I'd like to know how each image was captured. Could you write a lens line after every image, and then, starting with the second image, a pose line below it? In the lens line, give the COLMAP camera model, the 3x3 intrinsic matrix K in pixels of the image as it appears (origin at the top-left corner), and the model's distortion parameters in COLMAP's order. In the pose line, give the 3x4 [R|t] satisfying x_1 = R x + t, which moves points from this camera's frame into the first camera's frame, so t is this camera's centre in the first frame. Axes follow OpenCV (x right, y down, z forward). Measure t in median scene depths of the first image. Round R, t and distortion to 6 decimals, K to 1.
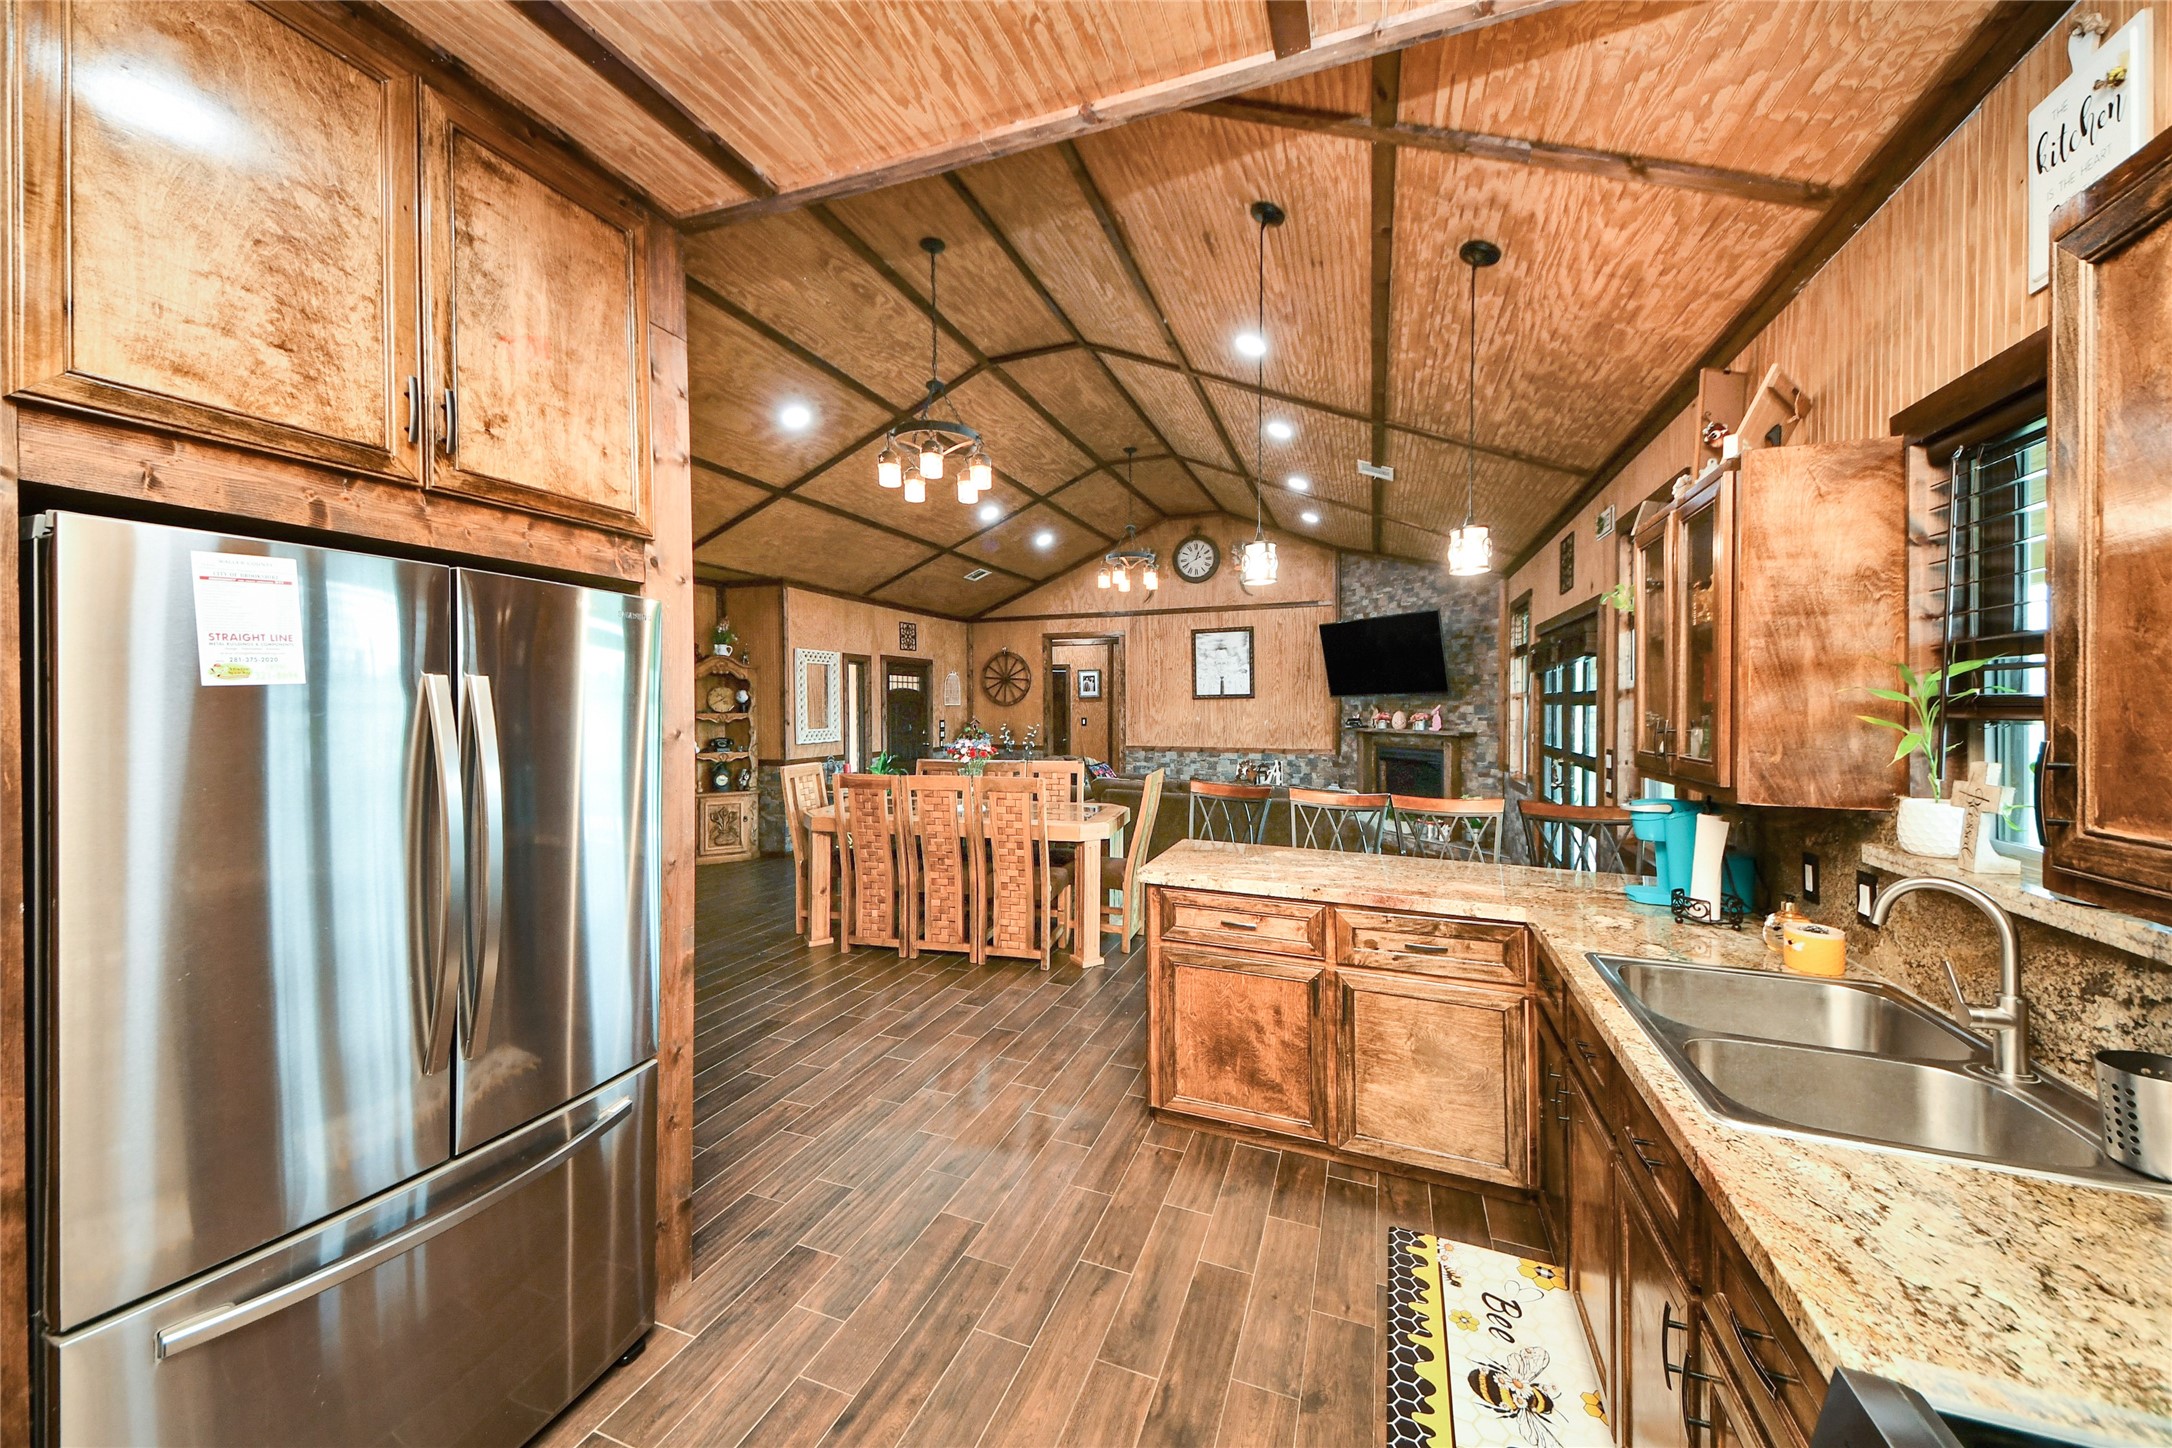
lens RADIAL K [[771.1, 0, 1087.7], [0, 771.1, 705.5], [0, 0, 1]] dist [0.037011, -0.003160]
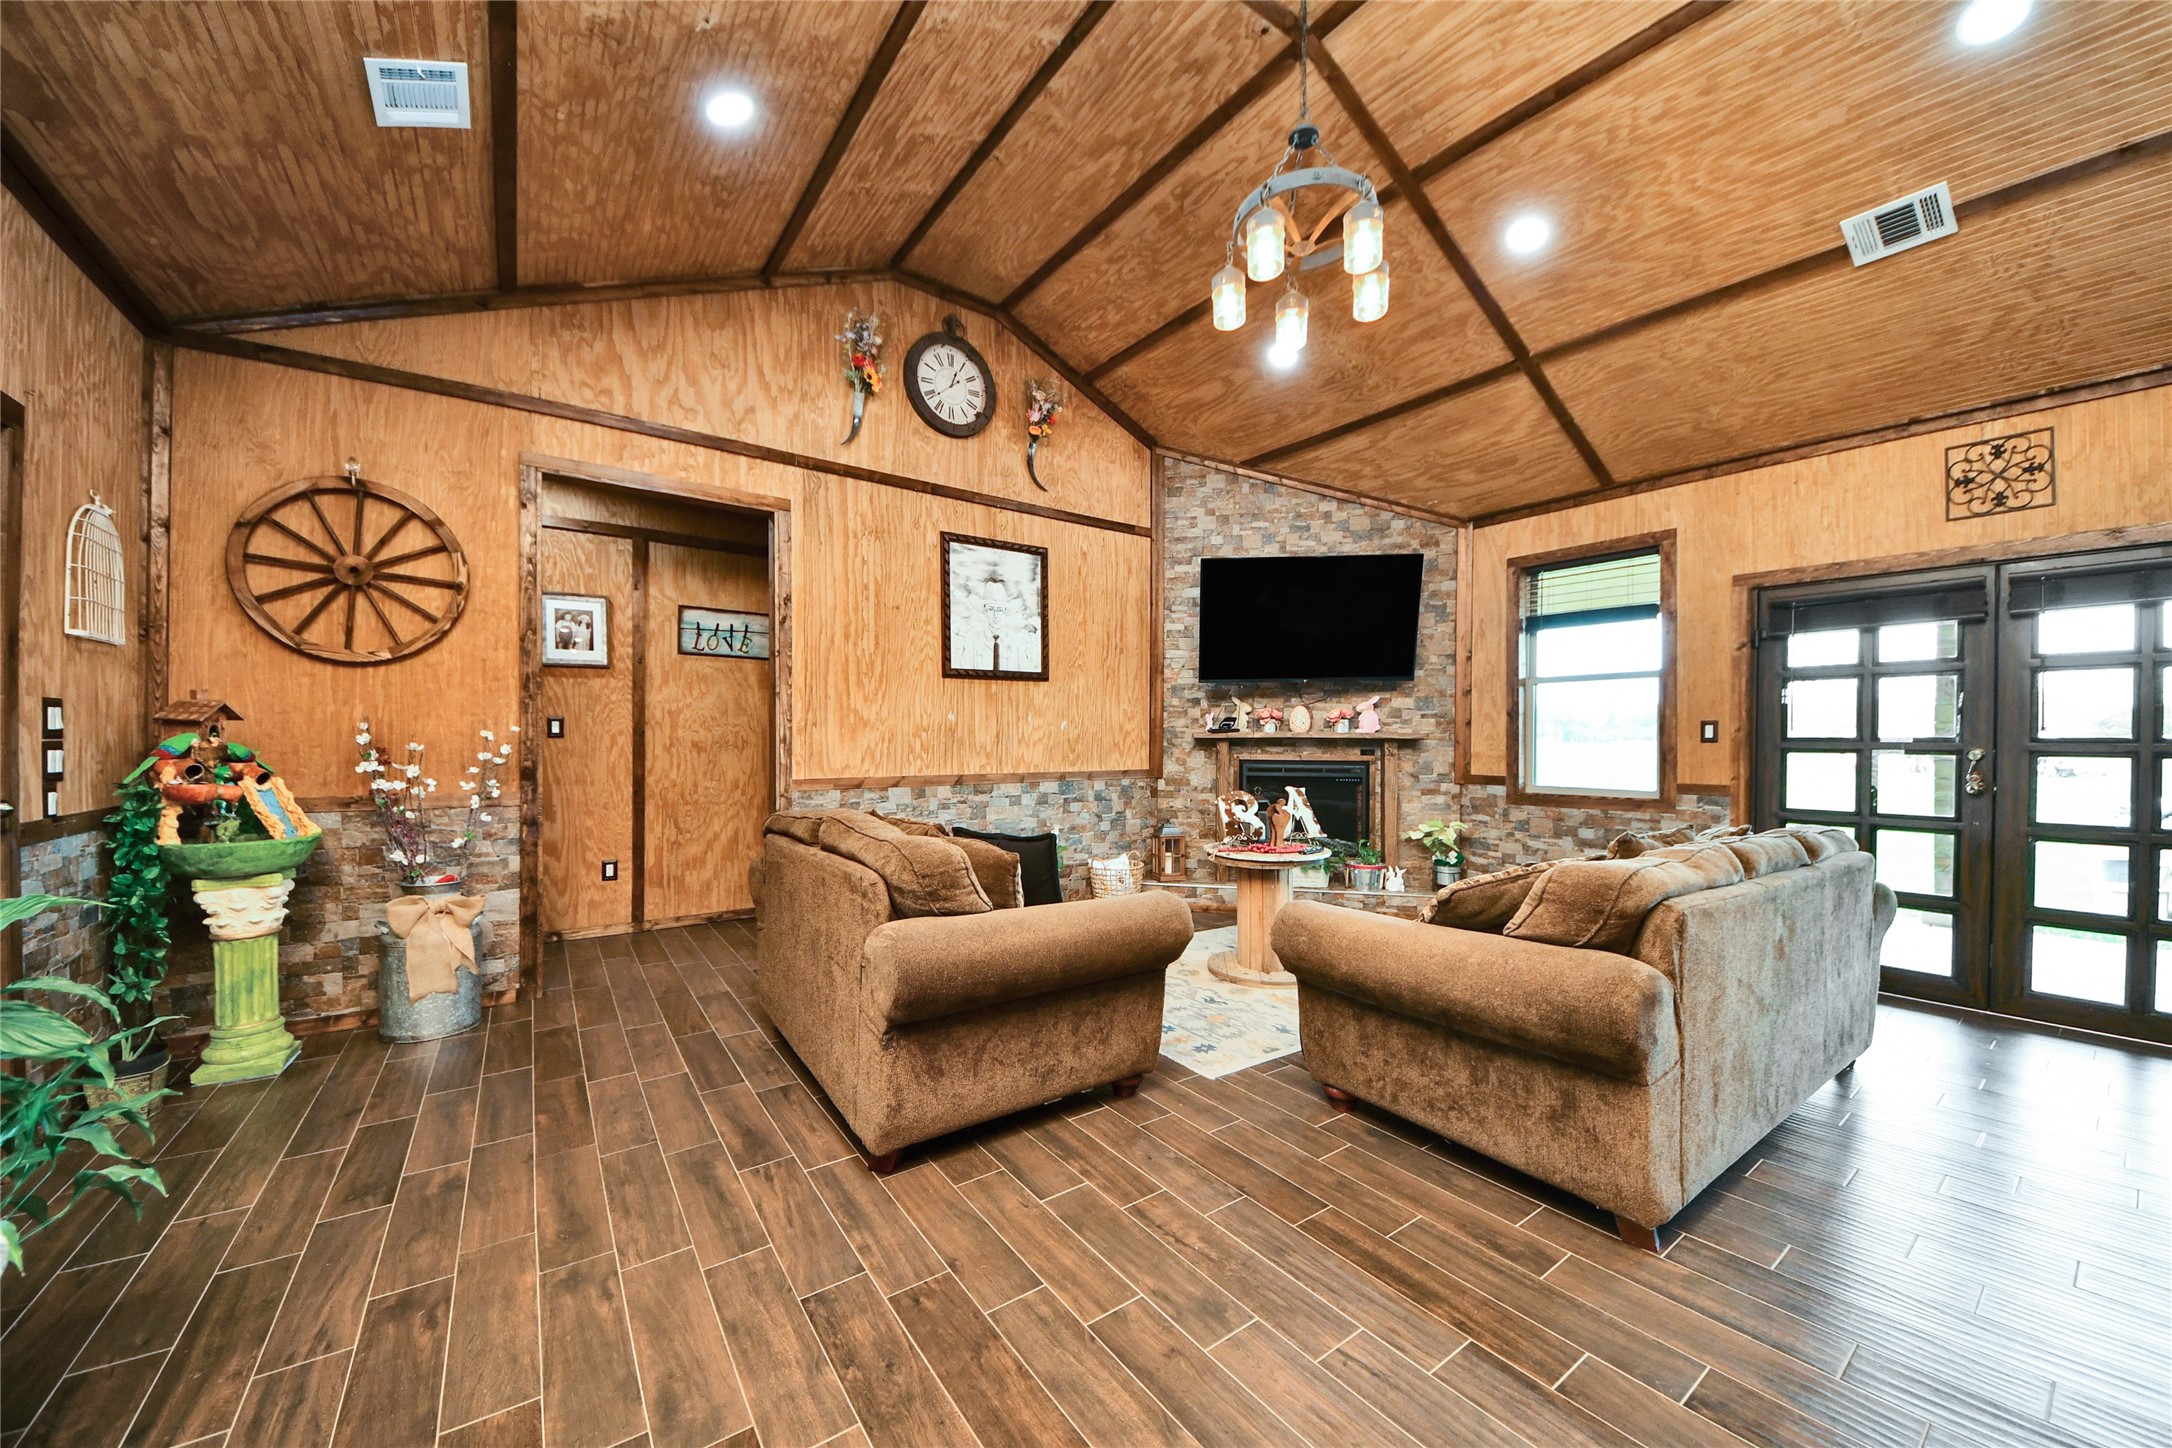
lens RADIAL K [[787.7, 0, 1078.6], [0, 787.7, 738.7], [0, 0, 1]] dist [0.002183, -0.000170]
pose [[0.537013, -0.000117, 0.843574, -0.235269], [-0.003816, 0.999989, 0.002568, 0.029306], [-0.843565, -0.004598, 0.537007, 0.675993]]
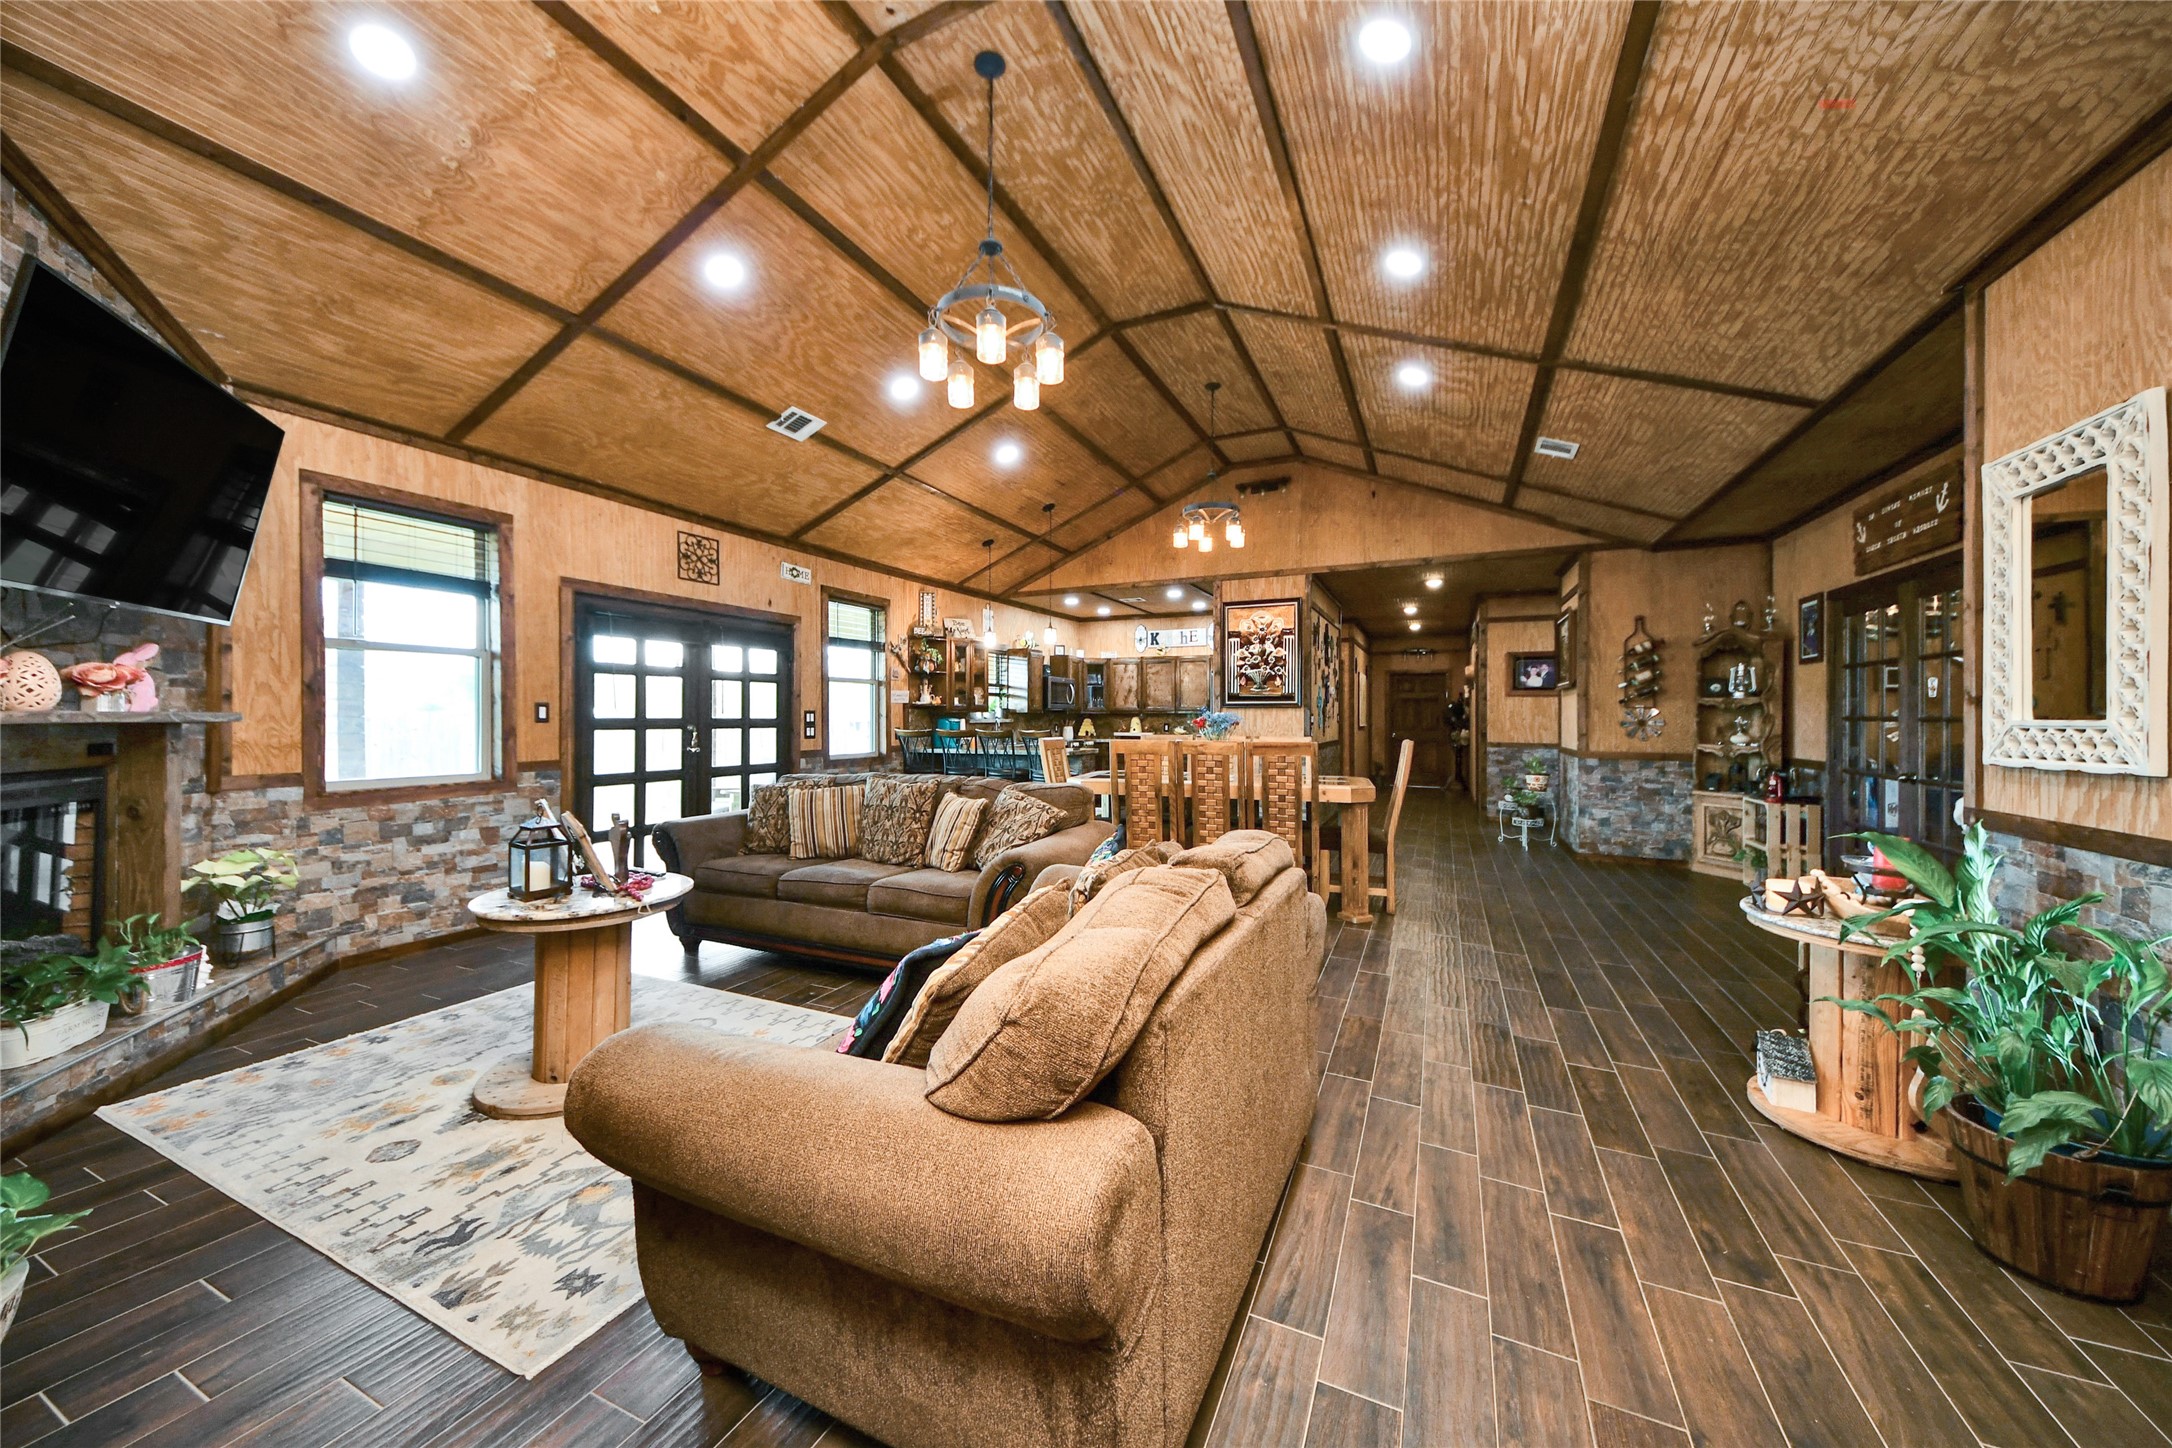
lens RADIAL K [[771.1, 0, 1075.7], [0, 771.1, 705.6], [0, 0, 1]] dist [0.037011, -0.003160]
pose [[-0.998298, -0.010057, 0.057449, 0.064813], [-0.010809, 0.999860, -0.012786, 0.021016], [-0.057312, -0.013386, -0.998267, 1.254205]]
